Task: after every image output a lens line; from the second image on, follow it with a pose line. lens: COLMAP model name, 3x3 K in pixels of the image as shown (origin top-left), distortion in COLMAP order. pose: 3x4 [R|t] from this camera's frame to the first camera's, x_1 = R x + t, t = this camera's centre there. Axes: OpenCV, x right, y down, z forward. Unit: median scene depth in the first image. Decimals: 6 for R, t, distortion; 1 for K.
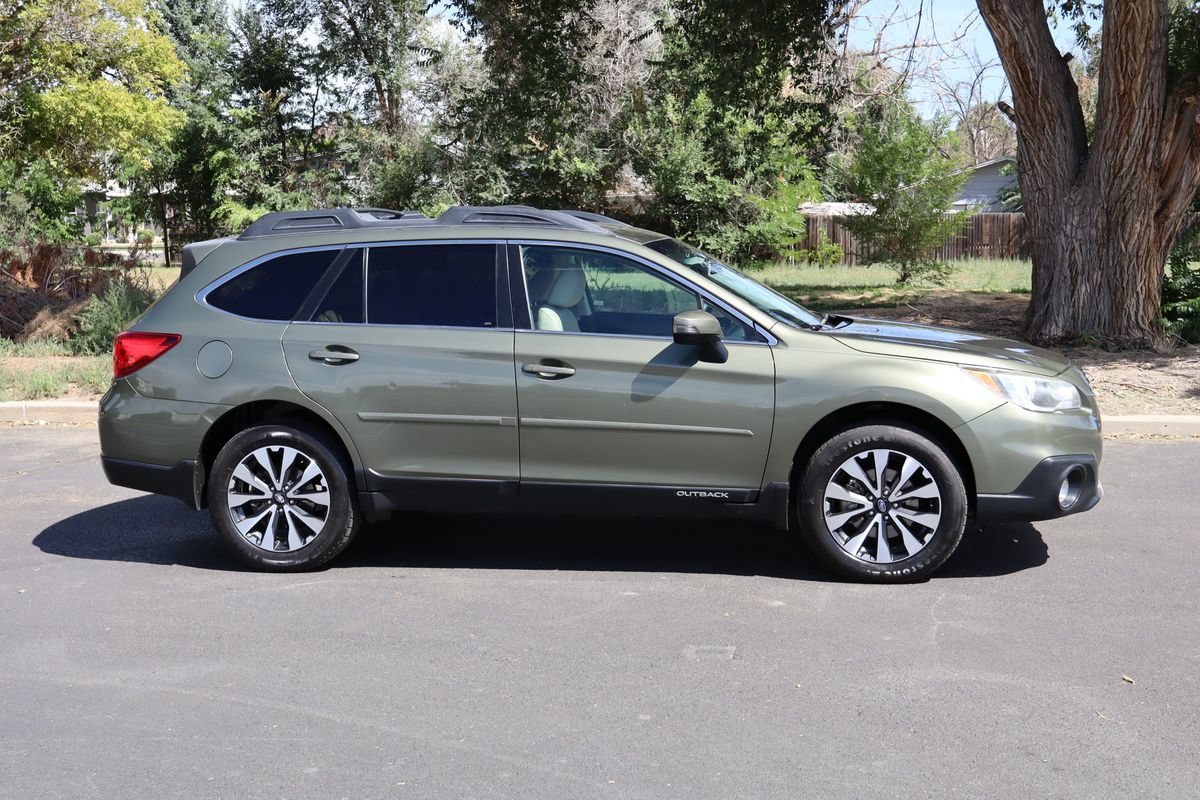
lens RADIAL K [[1499.8, 0, 554.1], [0, 1499.8, 402.1], [0, 0, 1]] dist [0.009751, -0.010317]
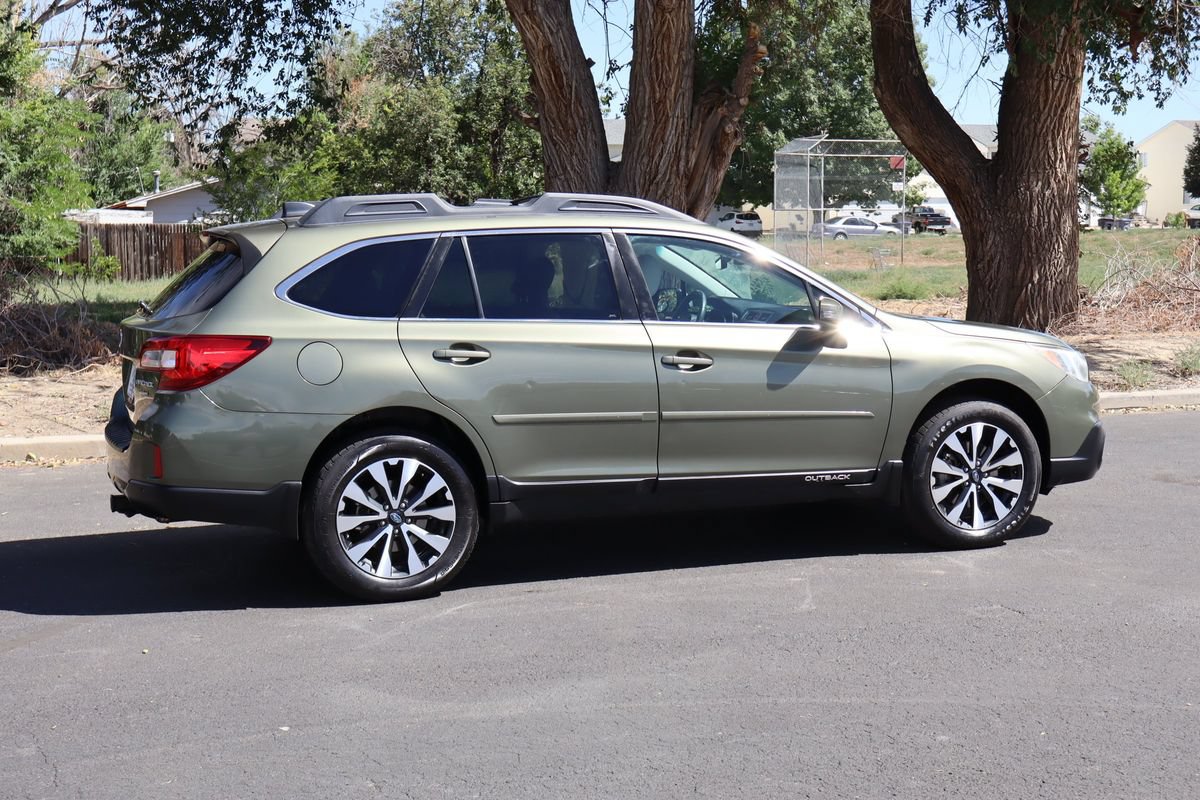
lens RADIAL K [[1714.1, 0, 548.4], [0, 1714.1, 402.2], [0, 0, 1]] dist [-0.005061, 0.066551]
pose [[0.869240, -0.042133, 0.492591, -0.602098], [0.053312, 0.998540, -0.008669, 0.009564], [-0.491507, 0.033797, 0.870218, 0.071501]]
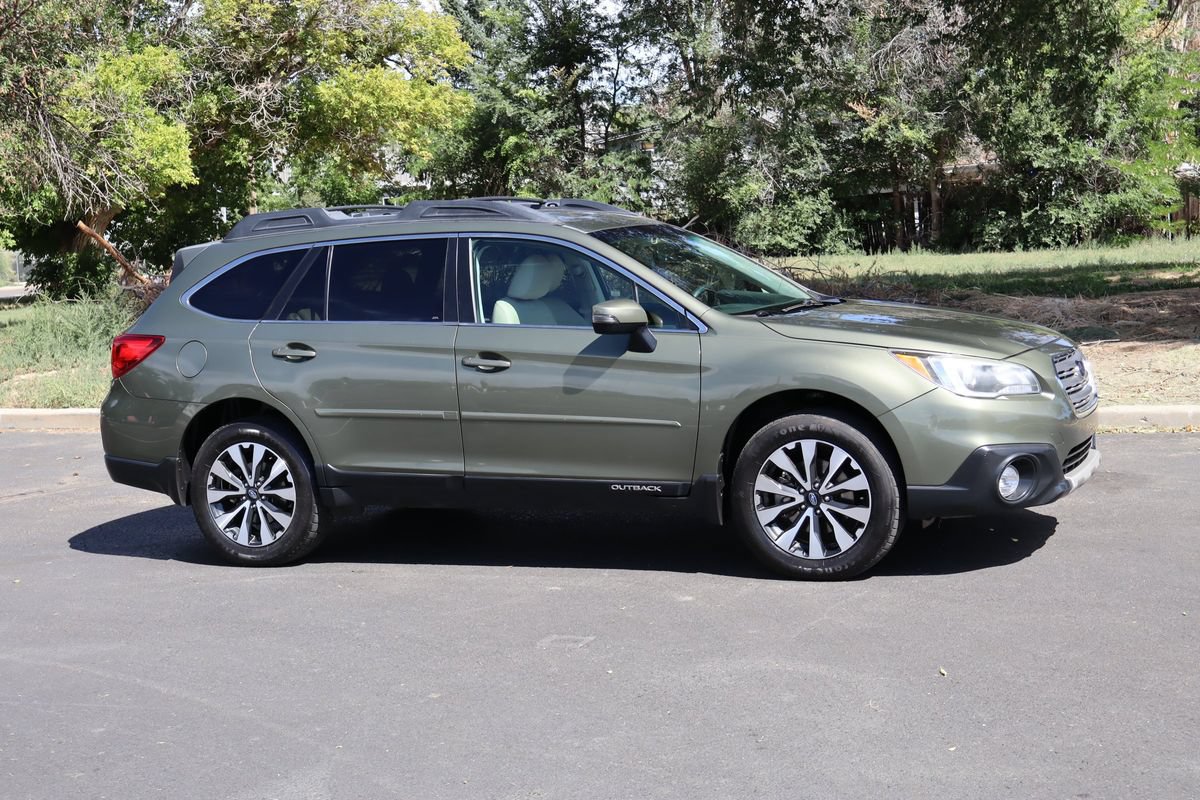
lens RADIAL K [[1714.1, 0, 548.4], [0, 1714.1, 402.2], [0, 0, 1]] dist [-0.005061, 0.066551]
pose [[0.973419, -0.013734, -0.228618, 0.281002], [0.012616, 0.999900, -0.006354, 0.011518], [0.228682, 0.003301, 0.973495, -0.089467]]
